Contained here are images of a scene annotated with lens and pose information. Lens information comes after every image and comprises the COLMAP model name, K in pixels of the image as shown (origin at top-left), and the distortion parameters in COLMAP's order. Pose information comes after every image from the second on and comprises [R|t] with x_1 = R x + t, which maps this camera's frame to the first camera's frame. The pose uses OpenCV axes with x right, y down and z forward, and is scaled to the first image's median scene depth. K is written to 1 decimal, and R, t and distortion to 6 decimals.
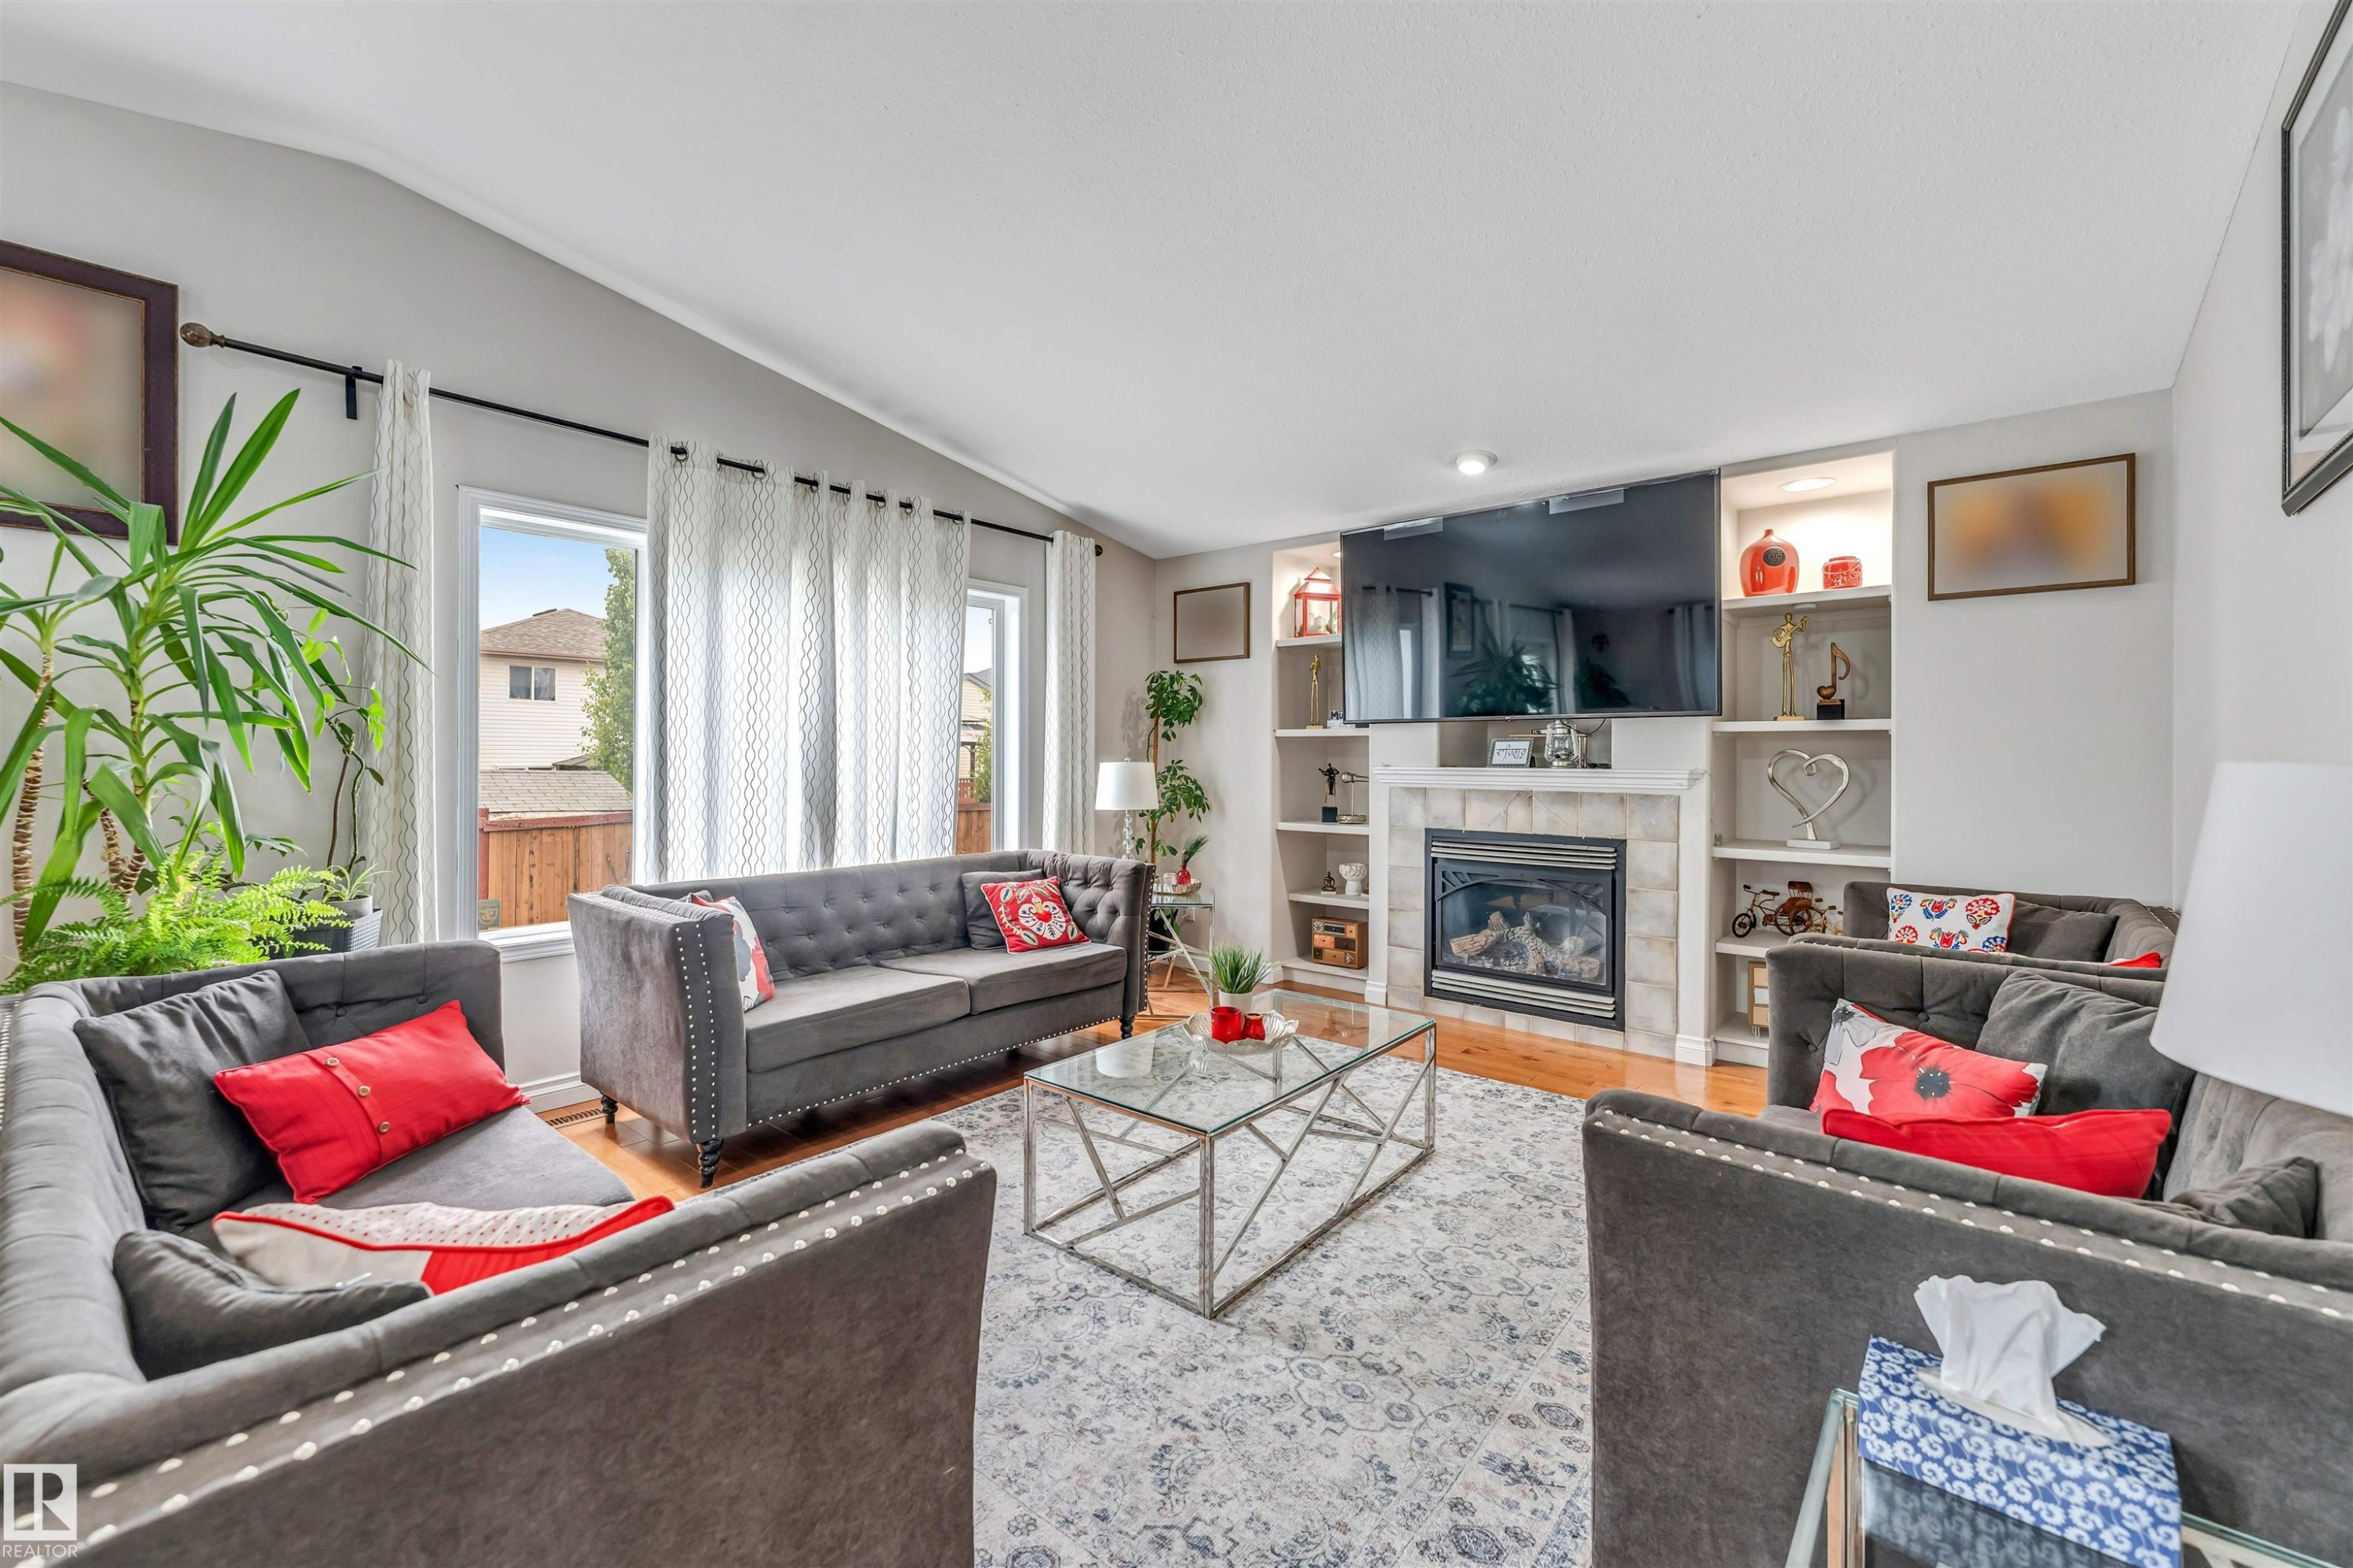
lens RADIAL K [[960.9, 0, 1127.9], [0, 960.9, 763.0], [0, 0, 1]] dist [-0.002635, 0.000194]
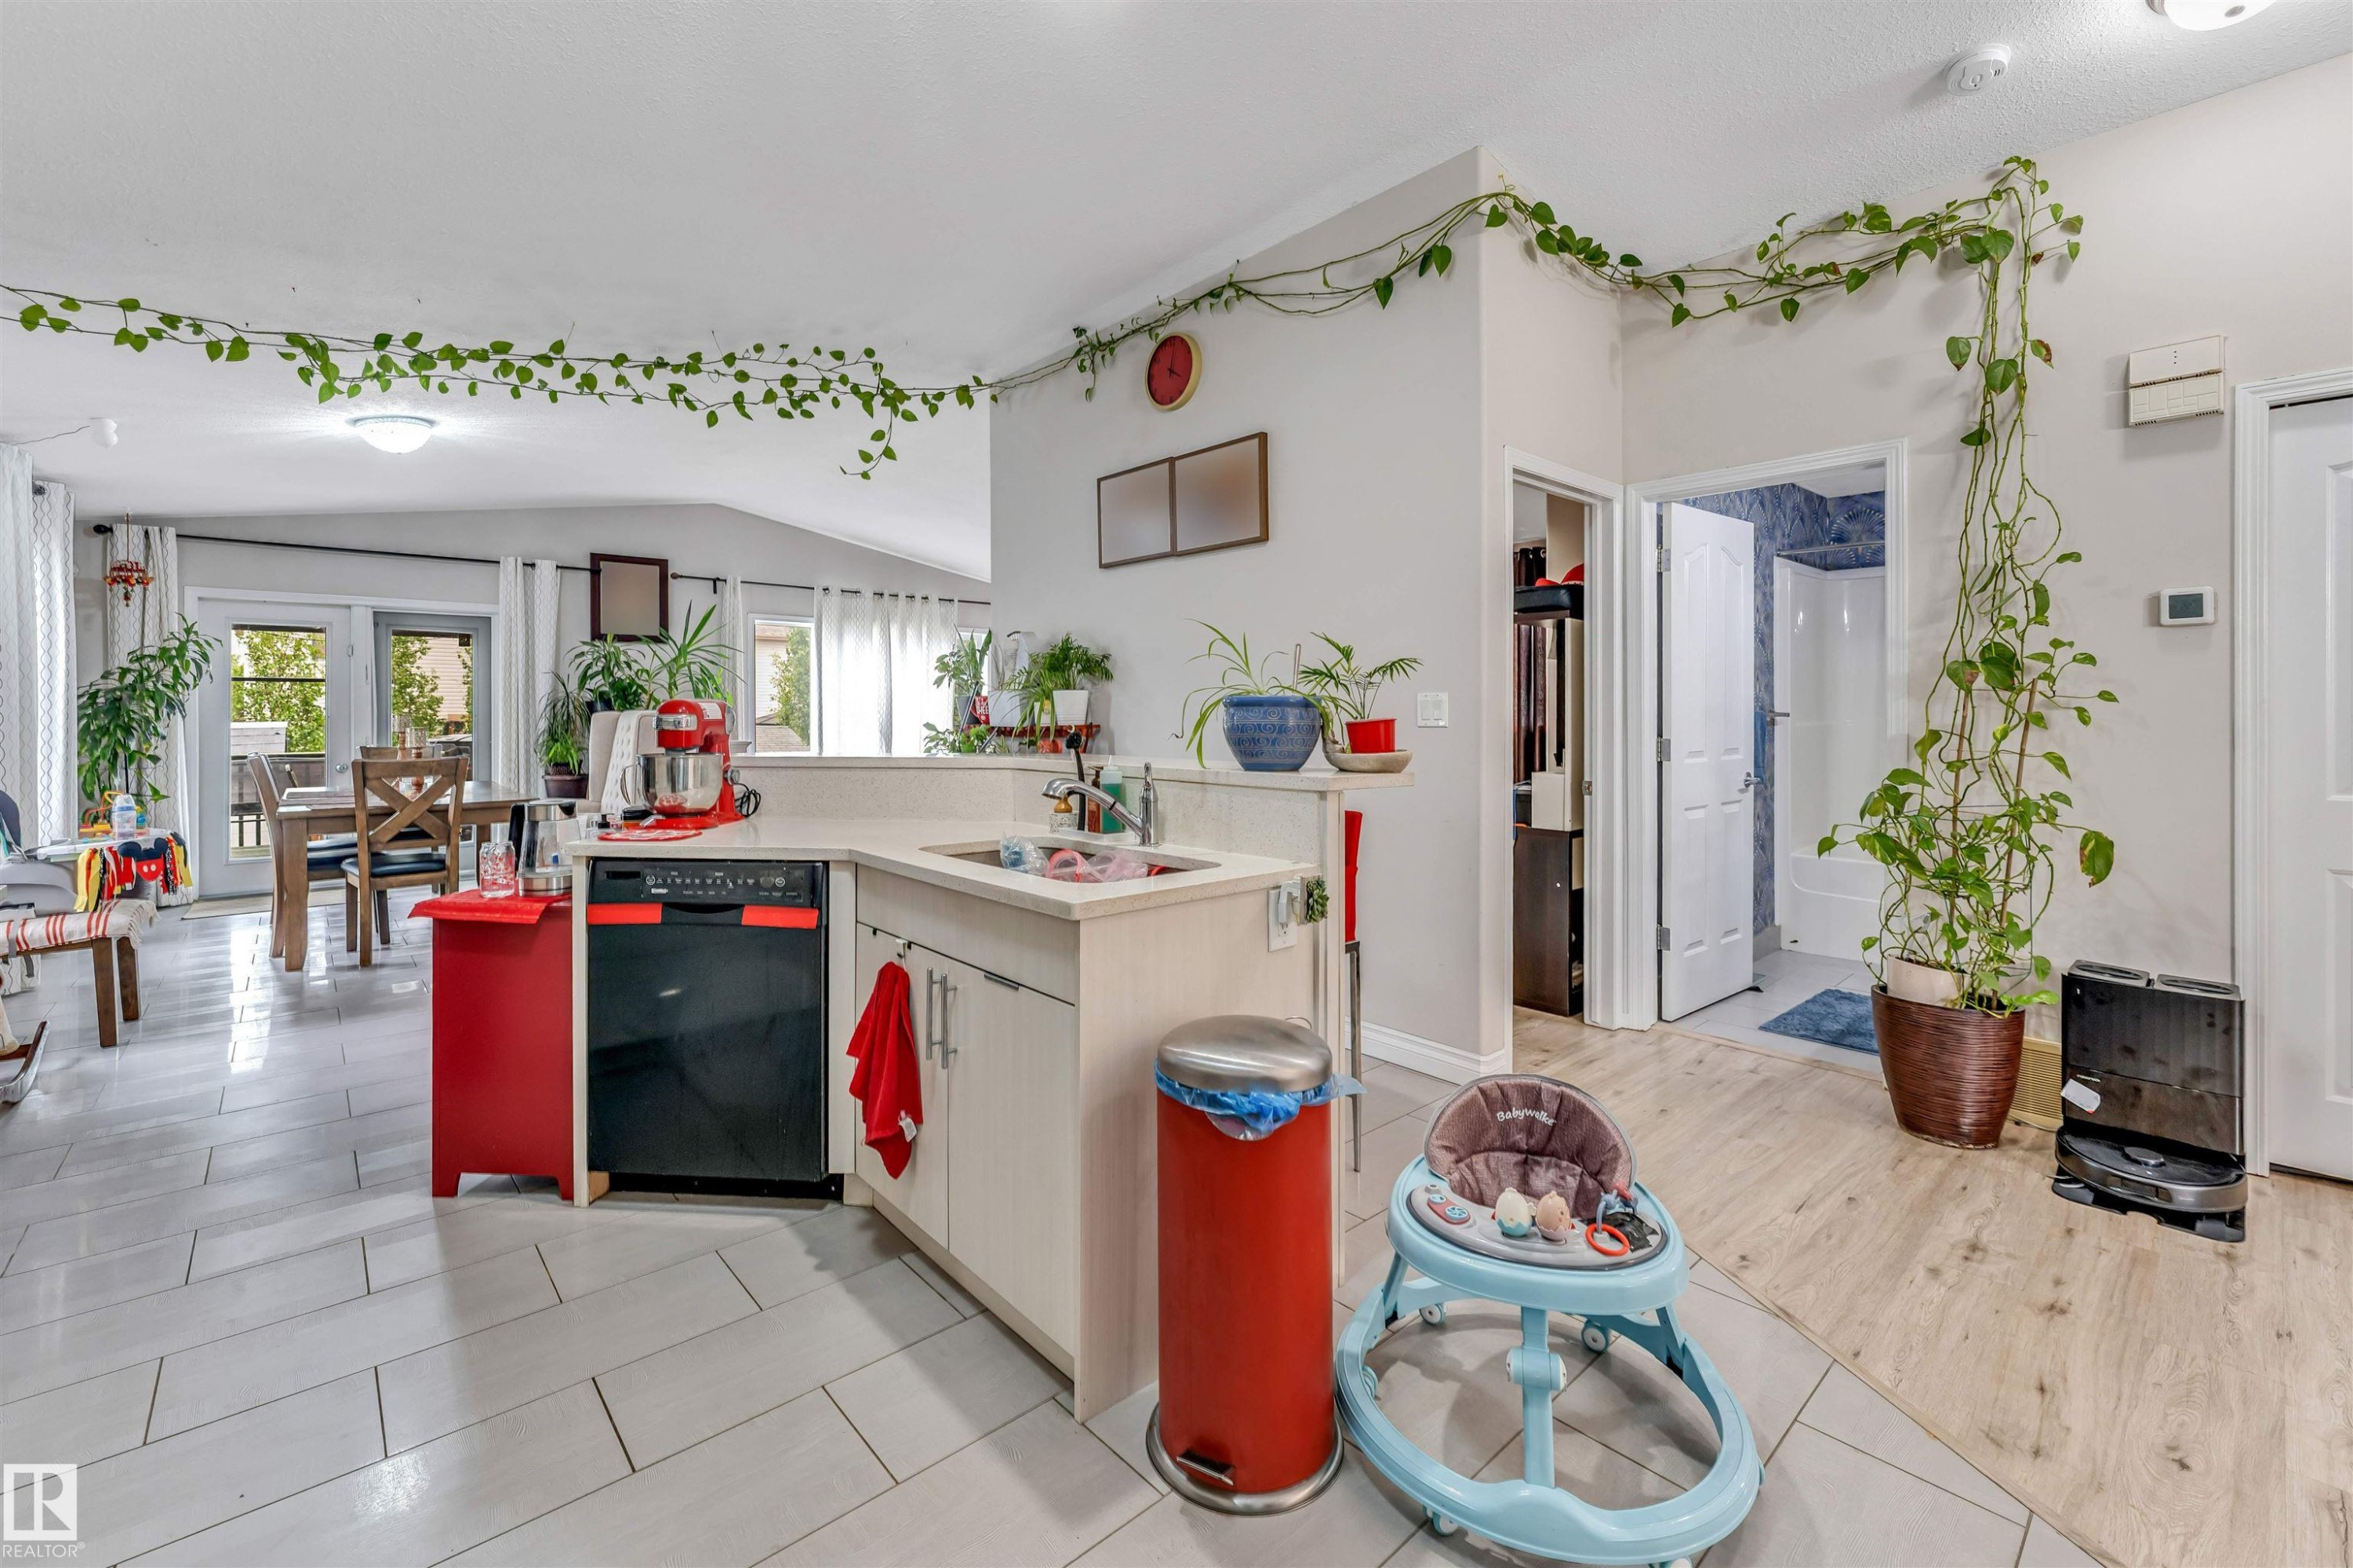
lens RADIAL K [[960.9, 0, 1150.7], [0, 960.9, 704.1], [0, 0, 1]] dist [-0.002635, 0.000194]
pose [[0.991780, -0.008592, -0.127667, 0.722391], [0.006733, 0.999865, -0.014989, 0.017120], [0.127778, 0.014006, 0.991704, -1.436313]]
